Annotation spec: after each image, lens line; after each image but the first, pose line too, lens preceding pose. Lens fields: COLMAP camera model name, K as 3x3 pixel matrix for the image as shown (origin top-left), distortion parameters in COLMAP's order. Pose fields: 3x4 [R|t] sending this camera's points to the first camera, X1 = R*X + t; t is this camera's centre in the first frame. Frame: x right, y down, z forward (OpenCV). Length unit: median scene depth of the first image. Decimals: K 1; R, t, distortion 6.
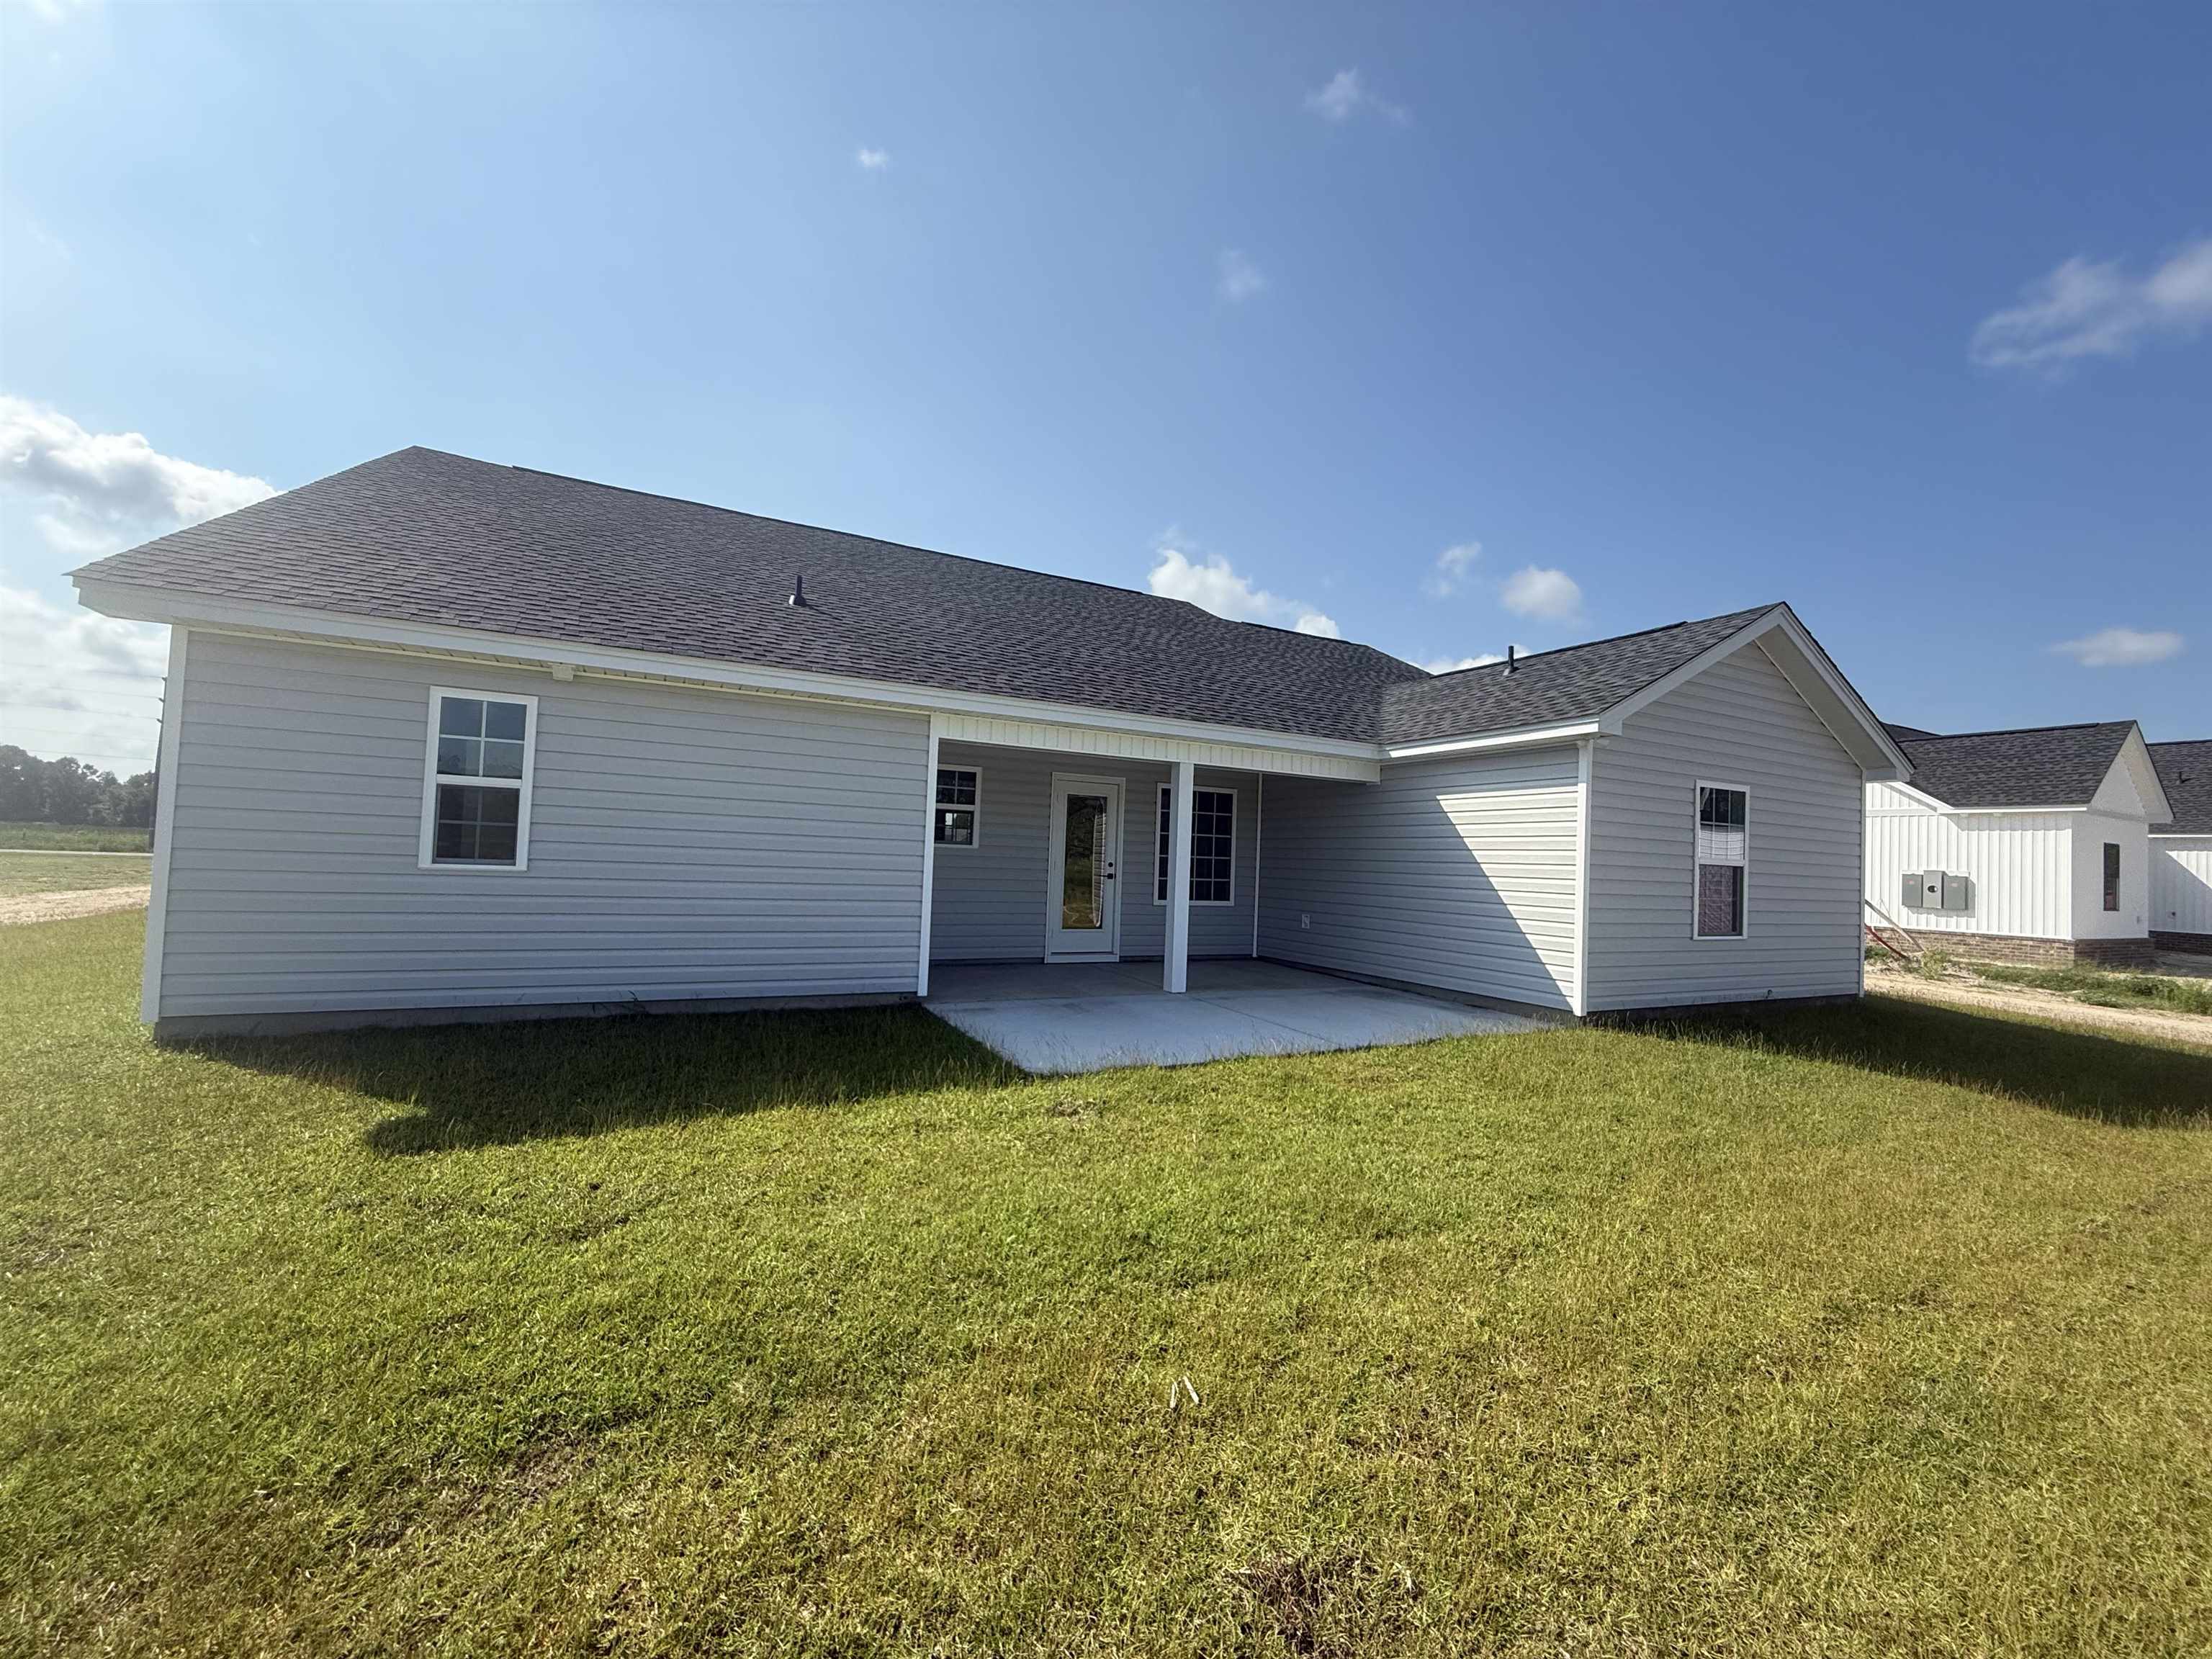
lens RADIAL K [[880.4, 0, 1104.3], [0, 880.4, 823.8], [0, 0, 1]] dist [-0.000973, 0.000042]
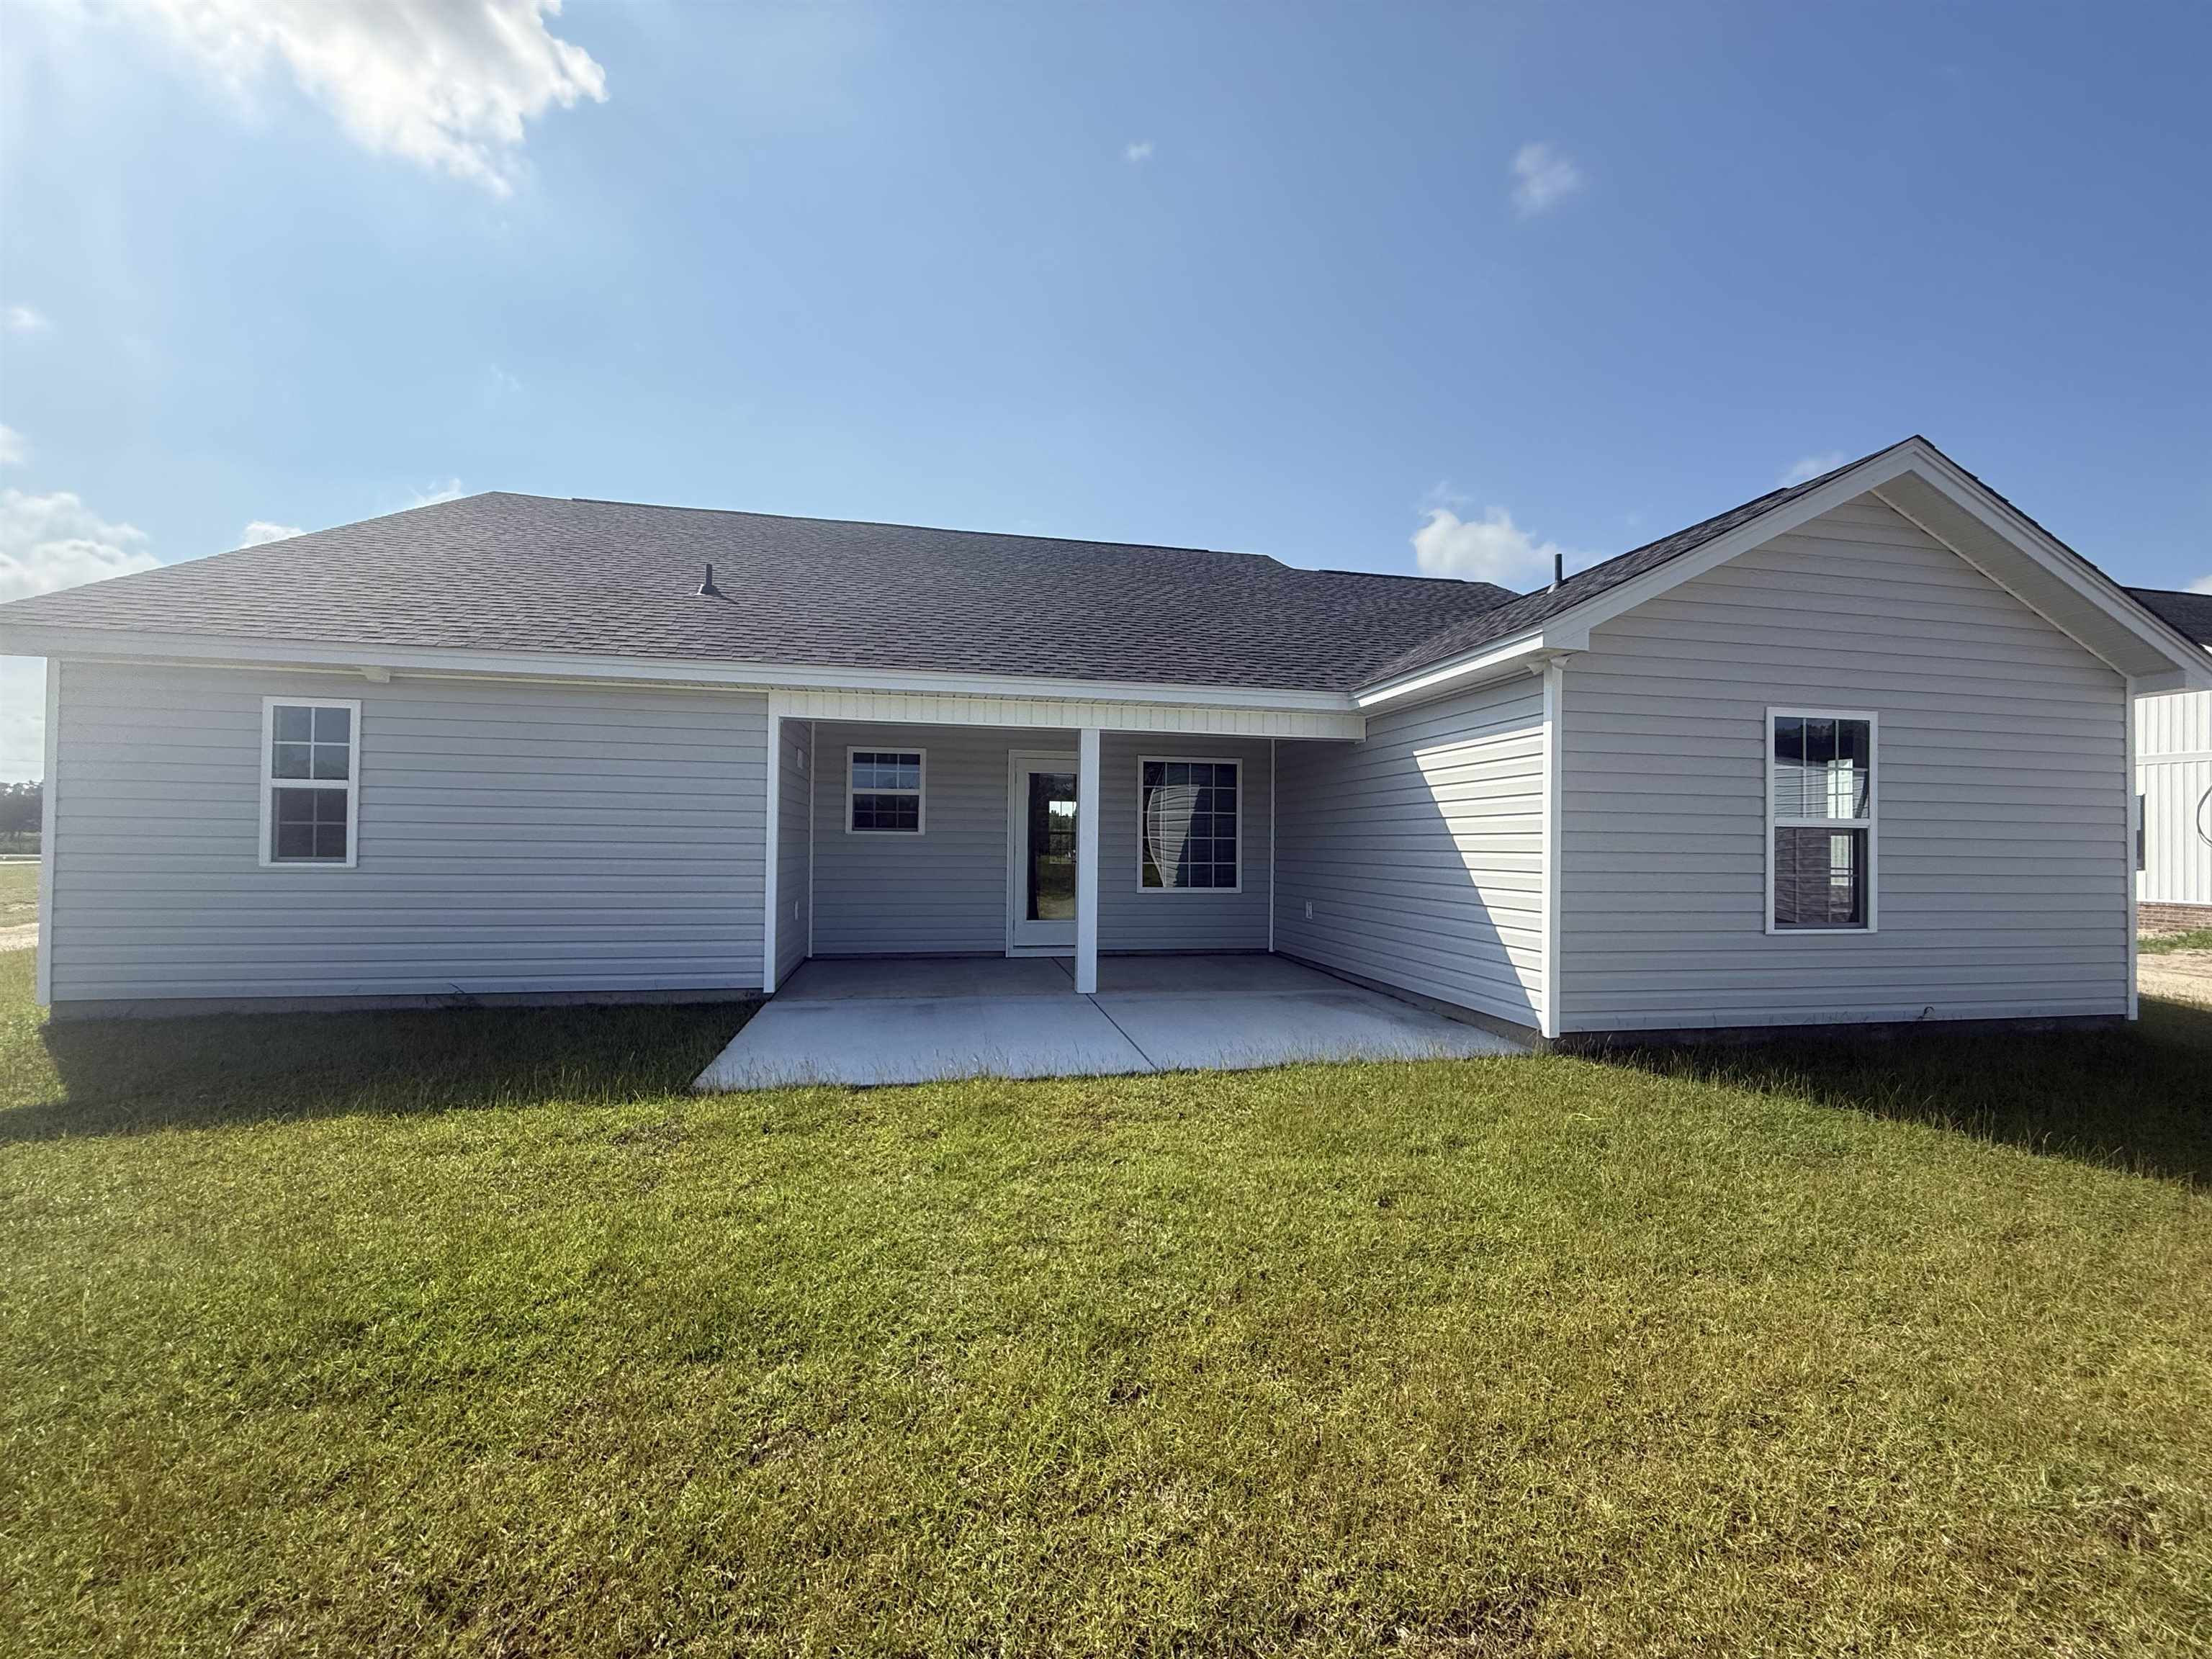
lens RADIAL K [[880.4, 0, 1104.3], [0, 880.4, 823.8], [0, 0, 1]] dist [-0.000973, 0.000042]
pose [[0.960569, -0.032535, -0.276130, 0.386351], [0.035875, 0.999331, 0.007053, 0.020793], [0.275716, -0.016681, 0.961094, 0.191354]]
